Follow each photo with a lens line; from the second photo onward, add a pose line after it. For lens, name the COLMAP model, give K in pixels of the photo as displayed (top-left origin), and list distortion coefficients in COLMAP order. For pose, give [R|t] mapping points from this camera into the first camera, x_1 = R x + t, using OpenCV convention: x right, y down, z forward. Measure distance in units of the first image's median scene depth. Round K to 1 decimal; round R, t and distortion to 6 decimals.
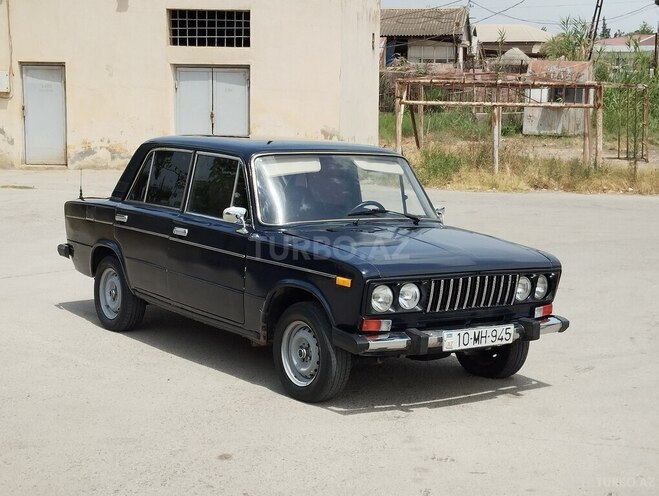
lens RADIAL K [[1180.6, 0, 311.6], [0, 1180.6, 198.5], [0, 0, 1]] dist [0.057635, 0.000000]
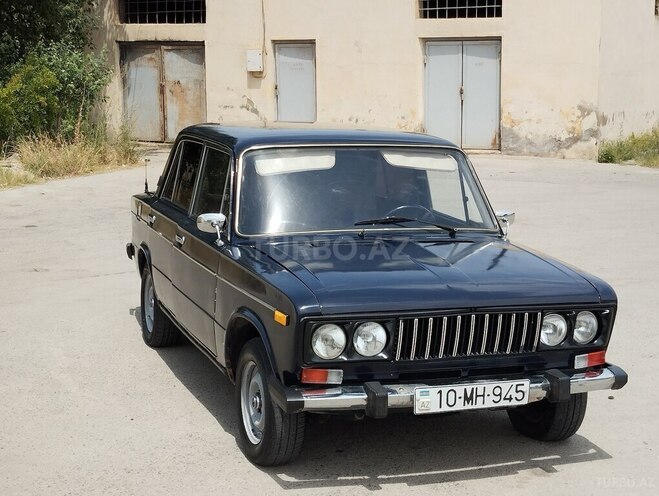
lens RADIAL K [[1180.6, 0, 306.9], [0, 1180.6, 201.3], [0, 0, 1]] dist [0.057635, 0.000000]
pose [[0.961406, 0.010287, -0.274943, 0.209907], [-0.003697, 0.999694, 0.024479, -0.020102], [0.275110, -0.022518, 0.961149, 0.218797]]
